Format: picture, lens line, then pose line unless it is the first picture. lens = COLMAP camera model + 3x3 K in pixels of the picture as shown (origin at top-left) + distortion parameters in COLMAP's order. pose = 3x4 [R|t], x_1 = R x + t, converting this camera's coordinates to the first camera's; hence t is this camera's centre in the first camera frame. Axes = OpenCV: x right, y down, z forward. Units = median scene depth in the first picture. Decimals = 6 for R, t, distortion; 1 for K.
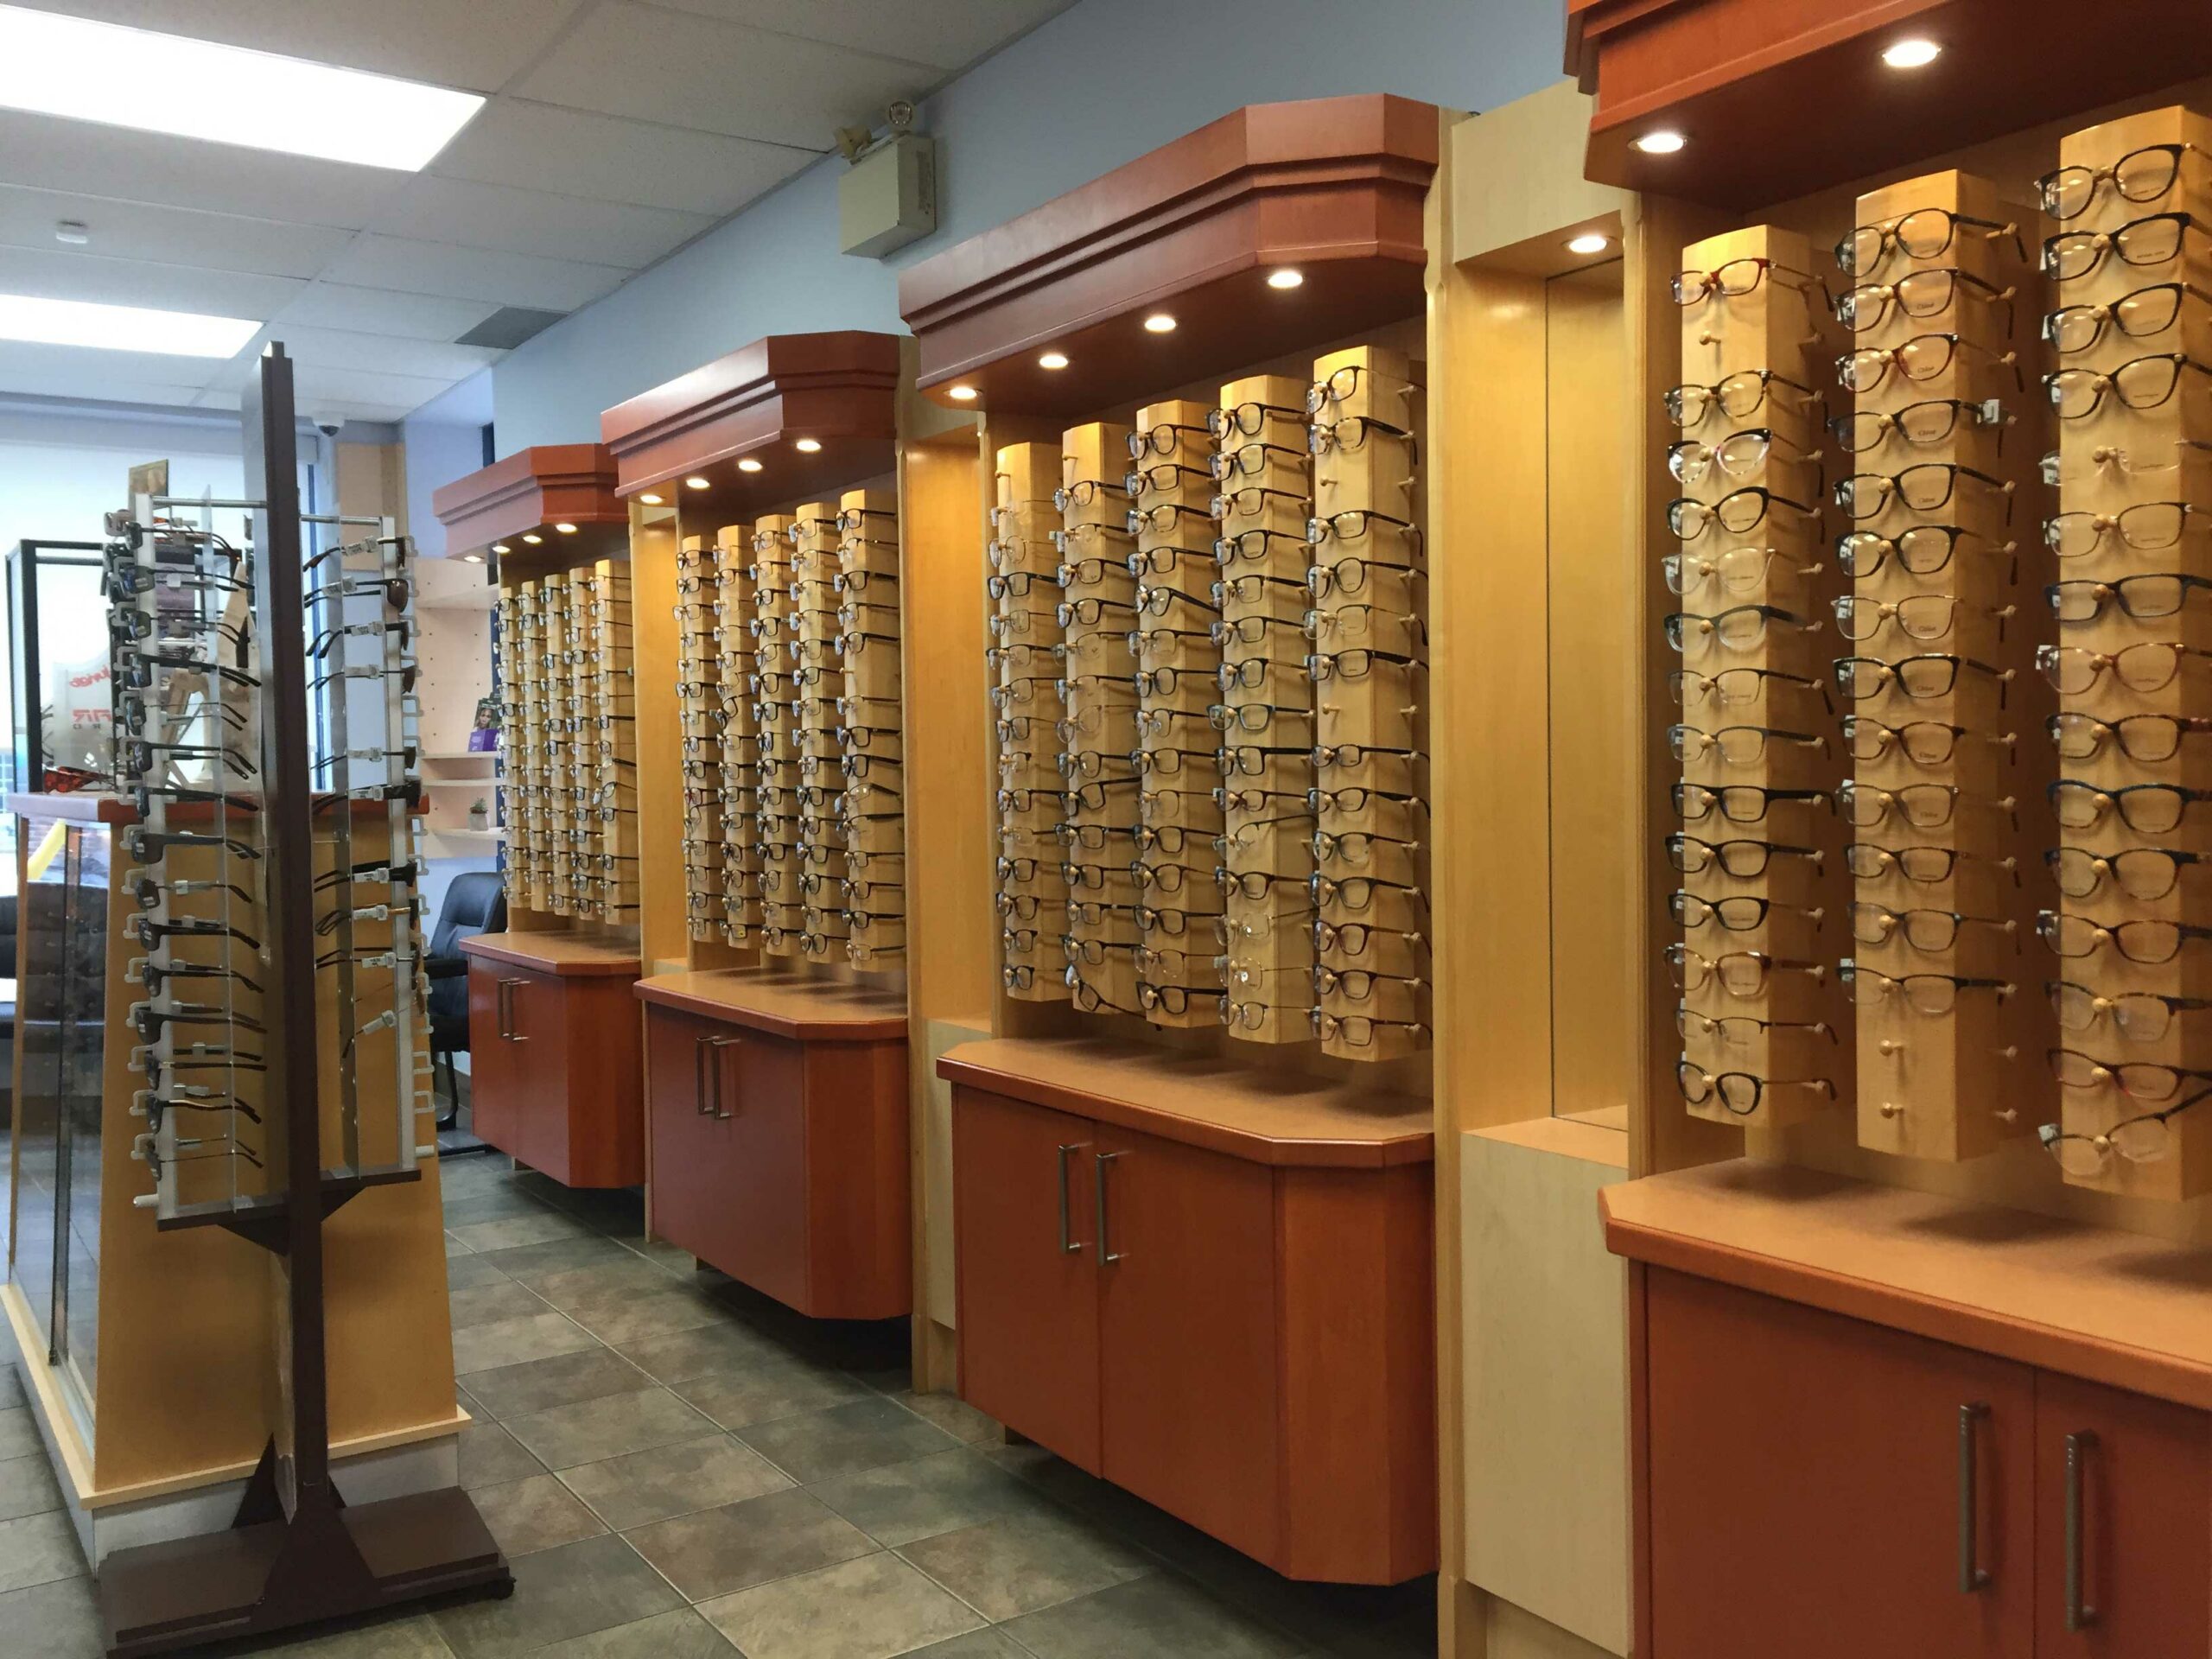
lens RADIAL K [[1890.0, 0, 1098.9], [0, 1890.0, 824.9], [0, 0, 1]] dist [0.079279, -0.104131]
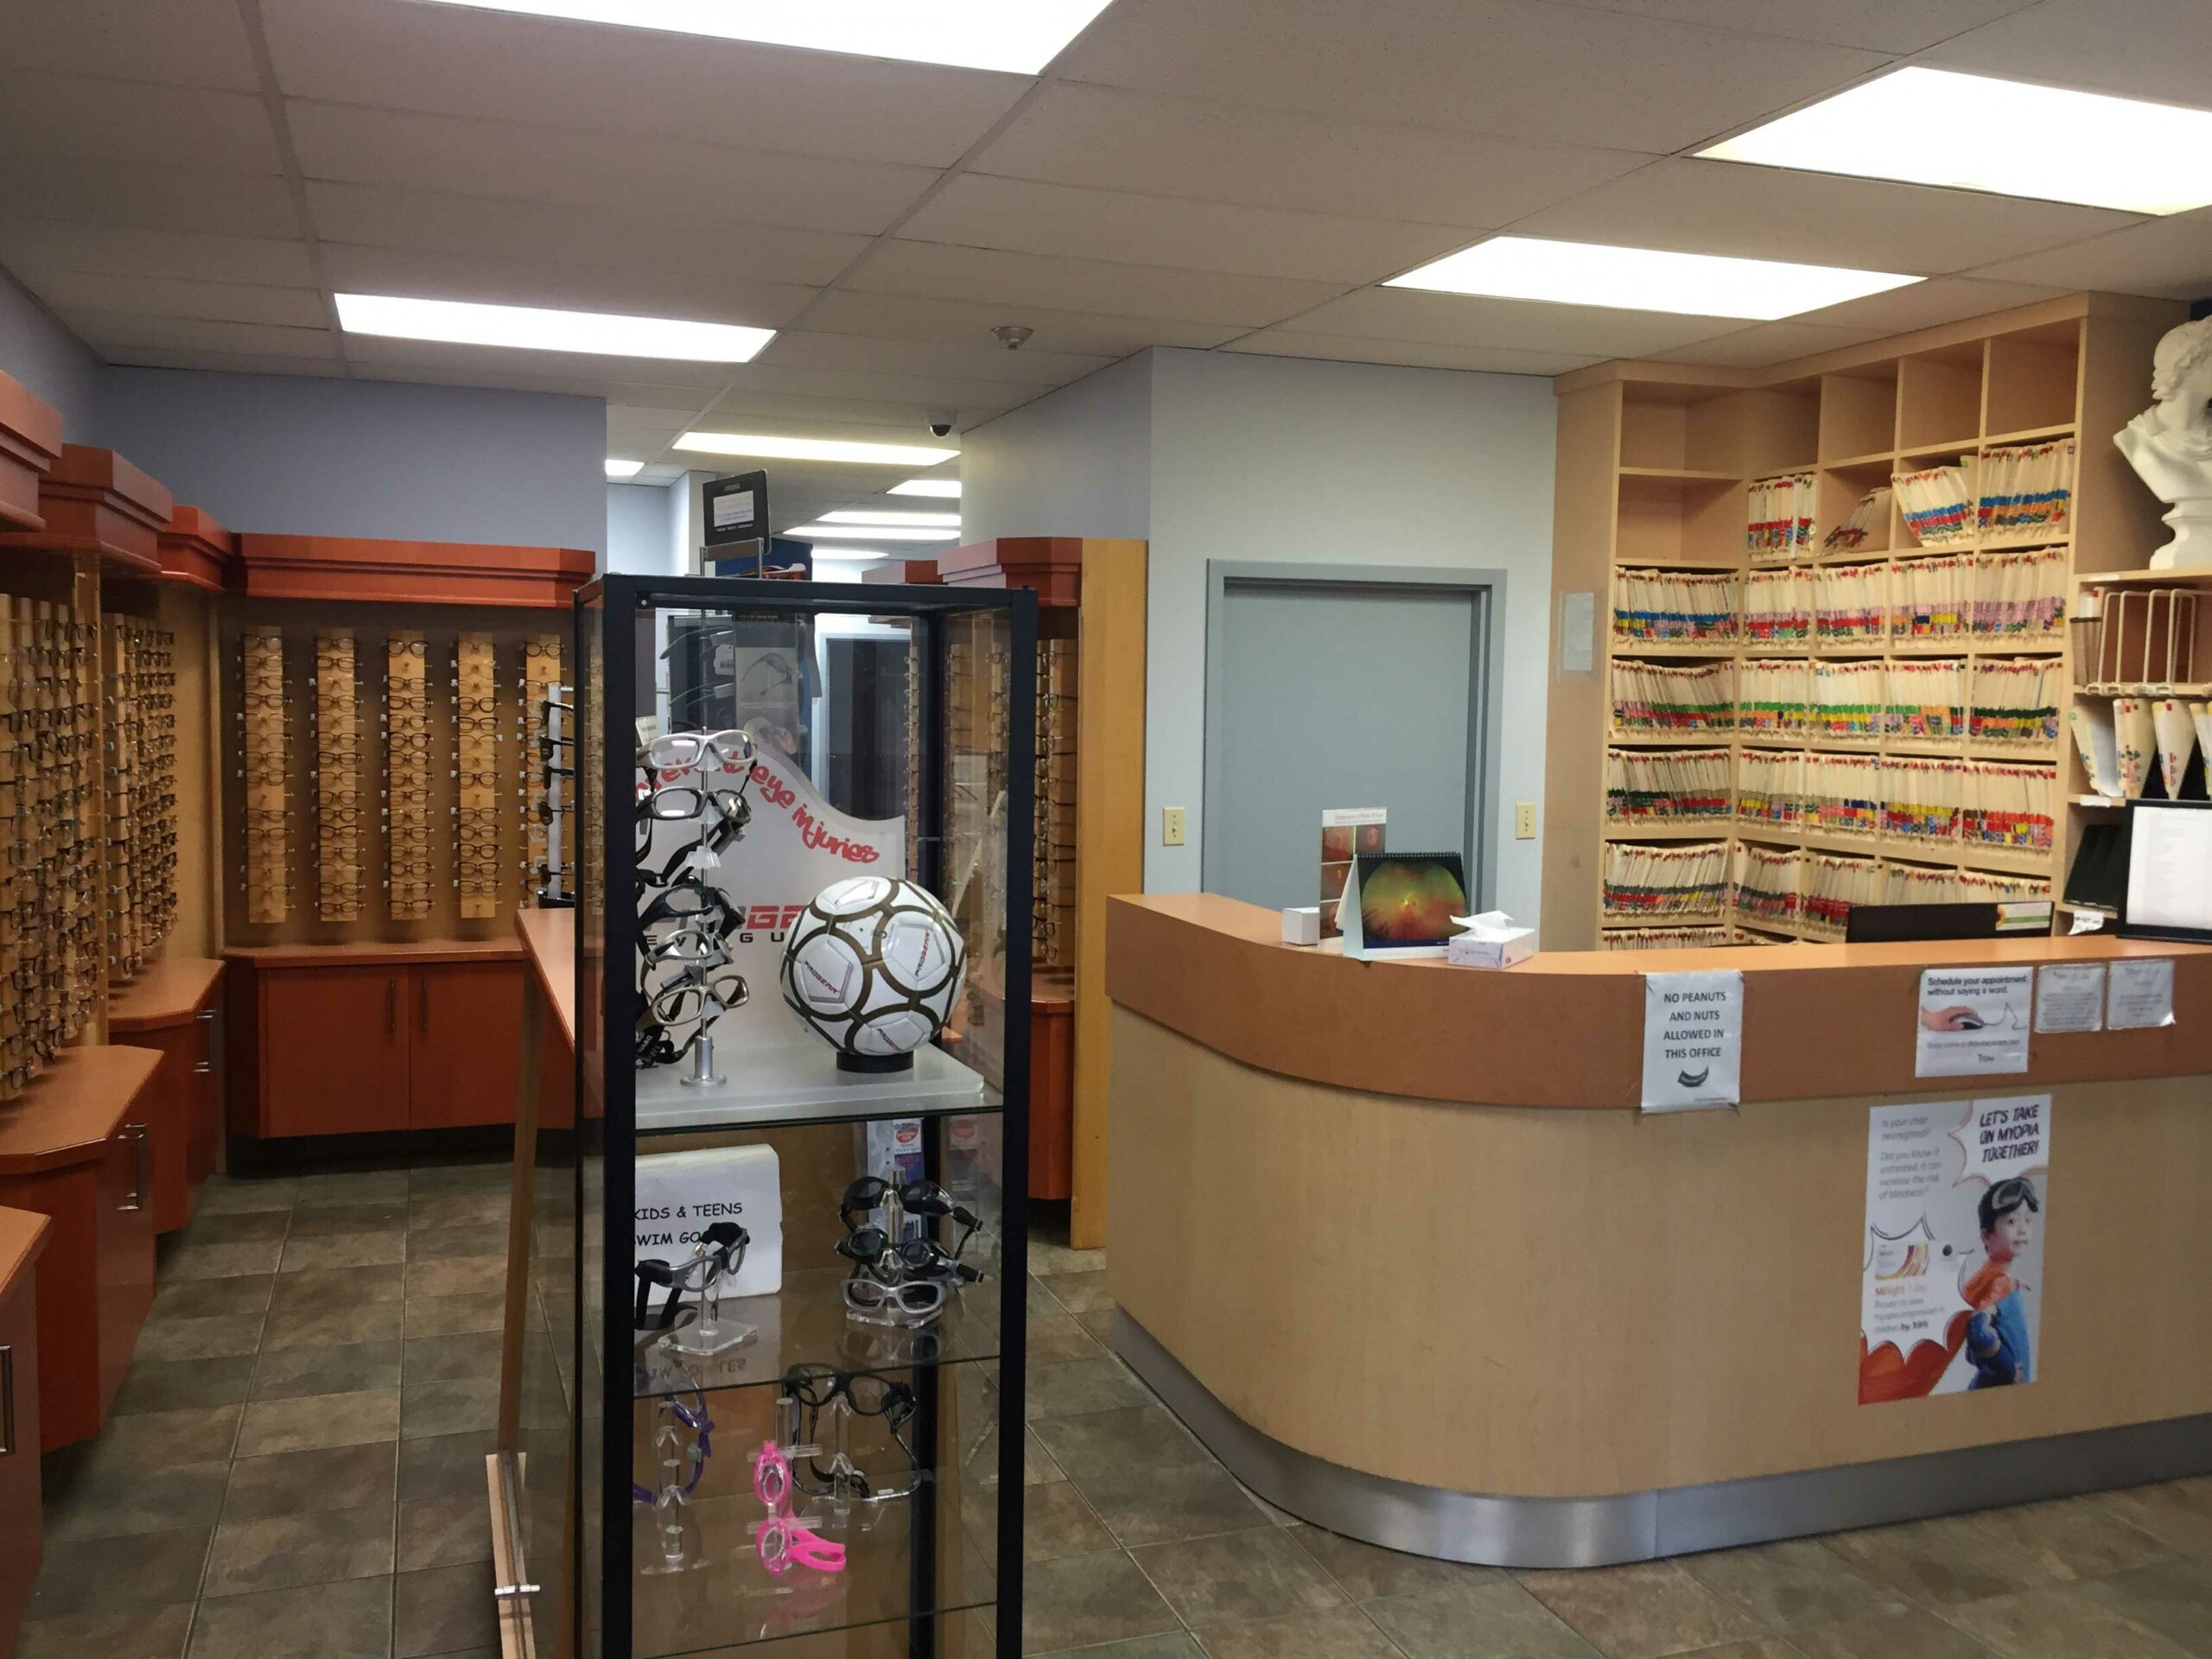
lens RADIAL K [[1890.0, 0, 1101.6], [0, 1890.0, 826.8], [0, 0, 1]] dist [0.079279, -0.104131]
pose [[-0.967173, -0.024330, 0.252950, -0.954209], [0.004185, 0.993746, 0.111584, -0.191575], [-0.254083, 0.108980, -0.961023, 1.940961]]
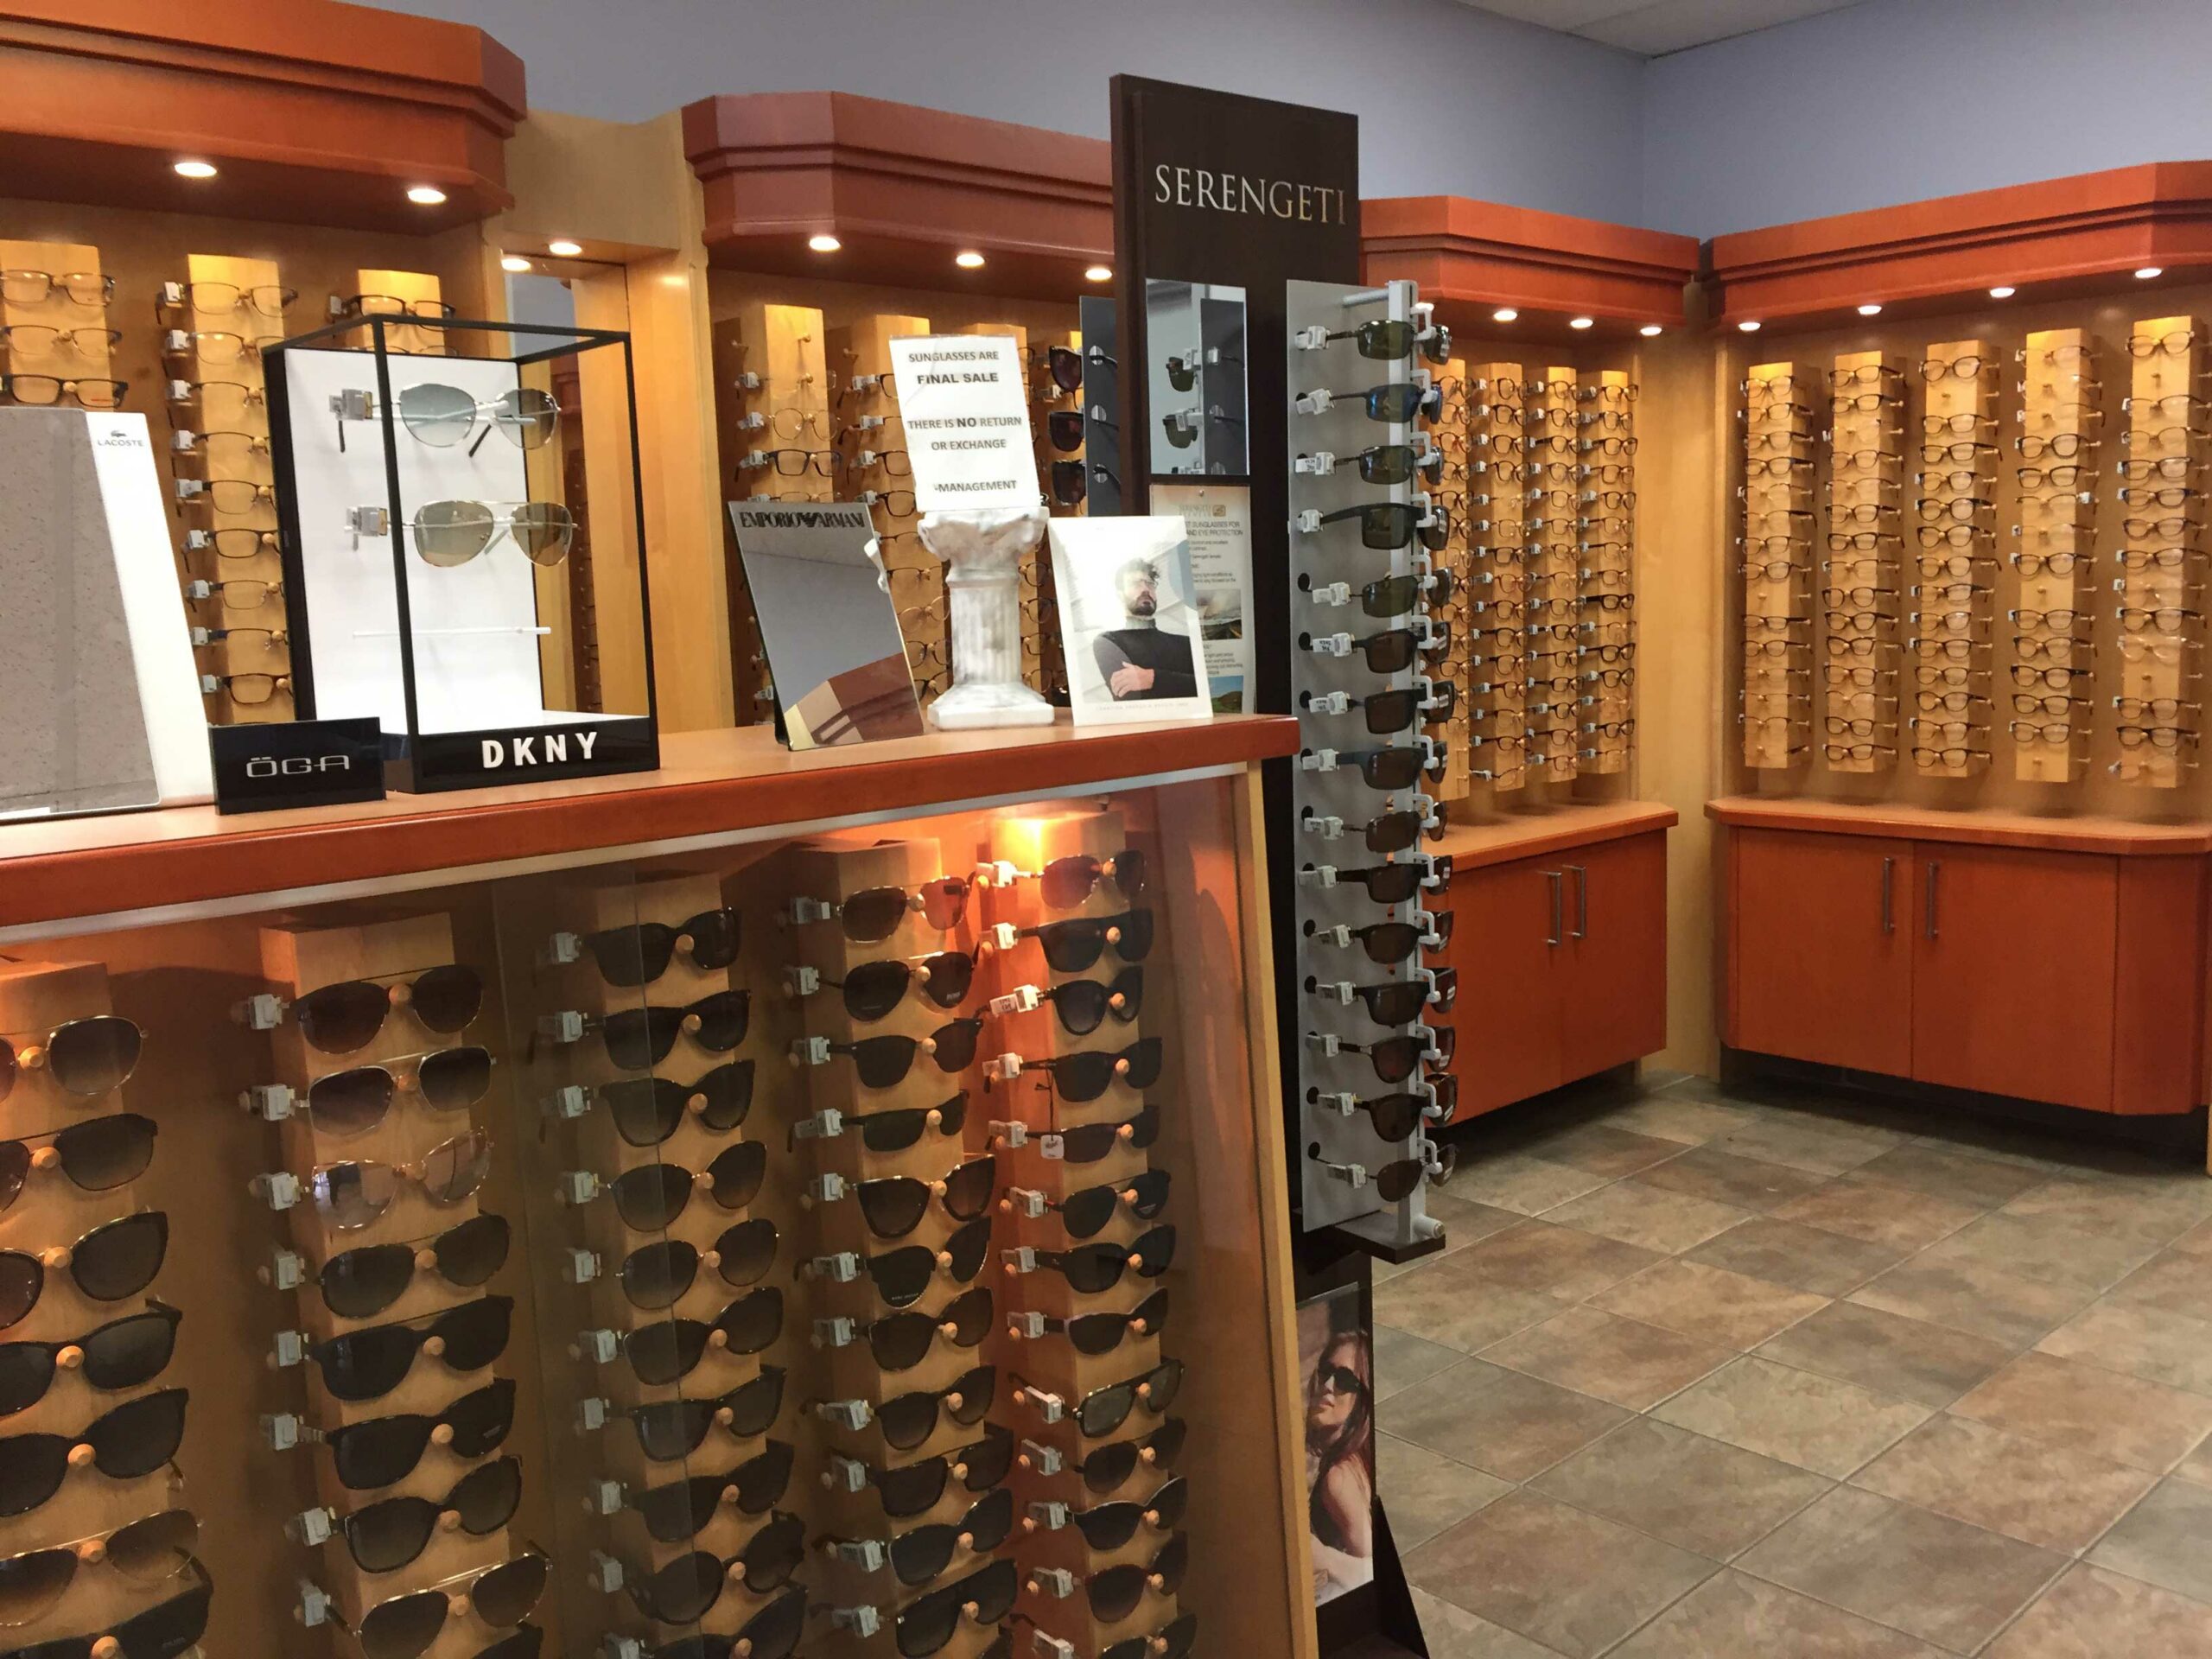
lens RADIAL K [[1890.0, 0, 1110.6], [0, 1890.0, 825.7], [0, 0, 1]] dist [0.079279, -0.104131]
pose [[-0.149225, -0.108936, 0.982784, -1.006750], [0.078375, 0.989483, 0.121579, -0.055613], [-0.985692, 0.095168, -0.139118, 1.014870]]
